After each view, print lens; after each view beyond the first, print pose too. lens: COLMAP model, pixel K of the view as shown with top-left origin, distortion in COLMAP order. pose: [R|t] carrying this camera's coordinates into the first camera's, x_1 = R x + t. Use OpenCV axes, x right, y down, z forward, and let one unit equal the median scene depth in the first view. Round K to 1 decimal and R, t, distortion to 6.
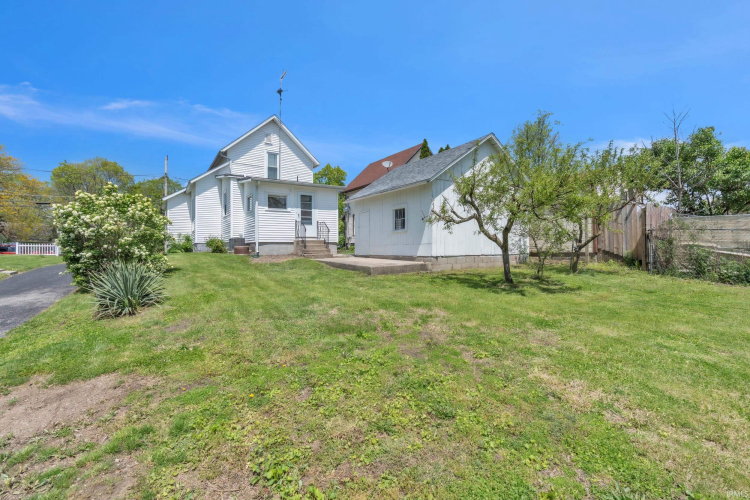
lens RADIAL K [[332.7, 0, 378.5], [0, 332.7, 247.3], [0, 0, 1]] dist [-0.002464, 0.000101]
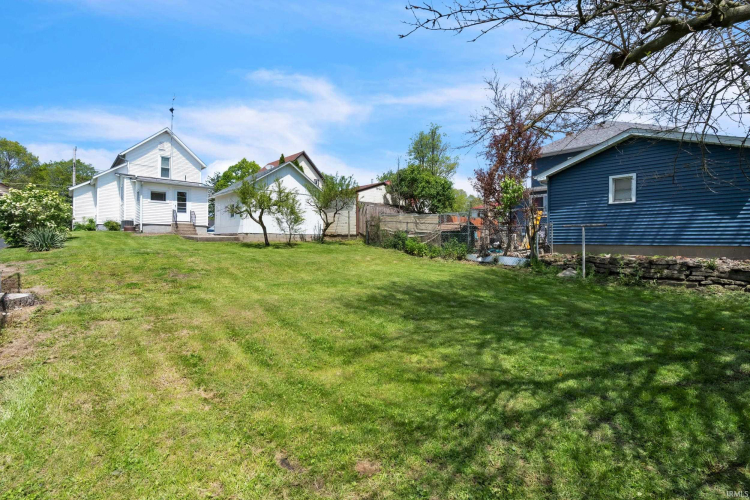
lens RADIAL K [[338.7, 0, 377.5], [0, 338.7, 244.3], [0, 0, 1]] dist [0.000428, 0.000960]
pose [[0.987909, 0.017331, 0.154063, 0.393518], [-0.019199, 0.999759, 0.010644, 0.036594], [-0.153841, -0.013473, 0.988004, -0.572228]]
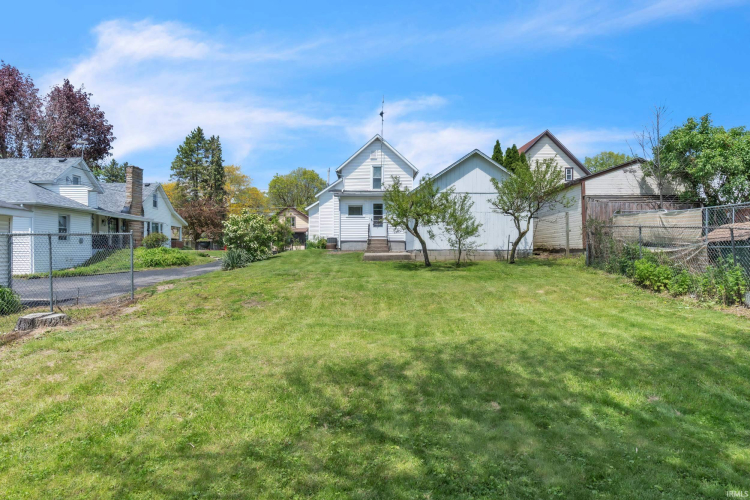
lens RADIAL K [[434.2, 0, 390.7], [0, 434.2, 251.0], [0, 0, 1]] dist [-0.000492, -0.000266]
pose [[0.860662, 0.006225, -0.509139, 0.669242], [-0.007021, 0.999975, 0.000358, 0.023102], [0.509129, 0.003267, 0.860684, -0.398421]]
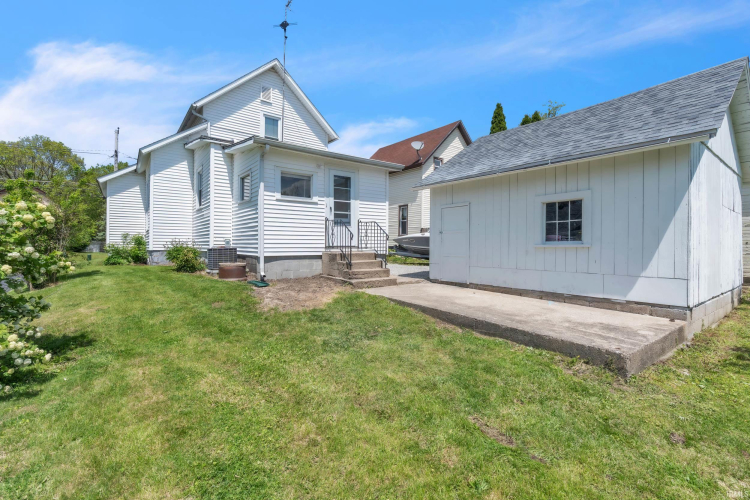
lens RADIAL K [[332.7, 0, 378.5], [0, 332.7, 247.3], [0, 0, 1]] dist [-0.002464, 0.000101]
pose [[0.997005, 0.013823, 0.076096, -0.196370], [-0.014613, 0.999845, 0.009831, -0.035824], [-0.075948, -0.010914, 0.997052, 0.400303]]
